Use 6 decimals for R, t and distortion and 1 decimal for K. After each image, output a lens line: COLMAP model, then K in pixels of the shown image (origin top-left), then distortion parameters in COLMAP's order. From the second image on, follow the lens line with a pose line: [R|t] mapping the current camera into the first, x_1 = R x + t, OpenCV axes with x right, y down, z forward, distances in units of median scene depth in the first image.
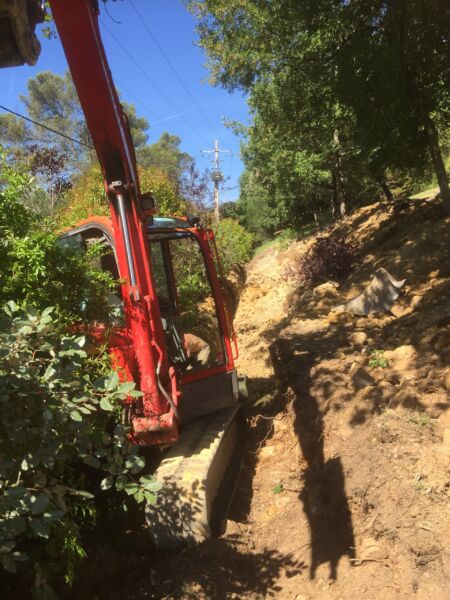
lens RADIAL K [[509.0, 0, 225.0], [0, 509.0, 300.6], [0, 0, 1]] dist [0.028973, -0.028320]
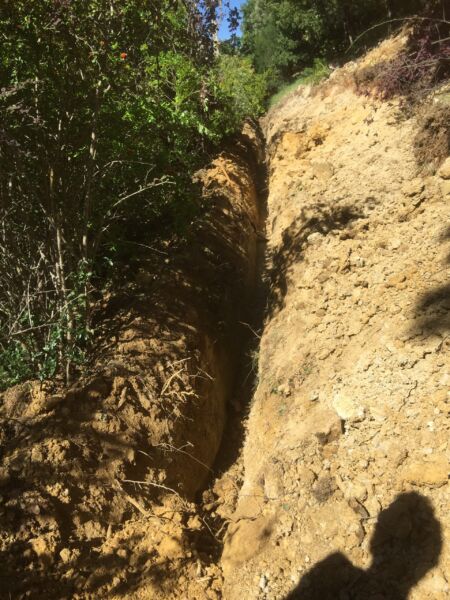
lens RADIAL K [[509.0, 0, 225.0], [0, 509.0, 299.9], [0, 0, 1]] dist [0.028973, -0.028320]
pose [[0.995478, -0.086753, -0.038685, -0.016130], [0.093518, 0.966485, 0.239082, 0.010650], [0.016647, -0.241619, 0.970228, 0.404565]]
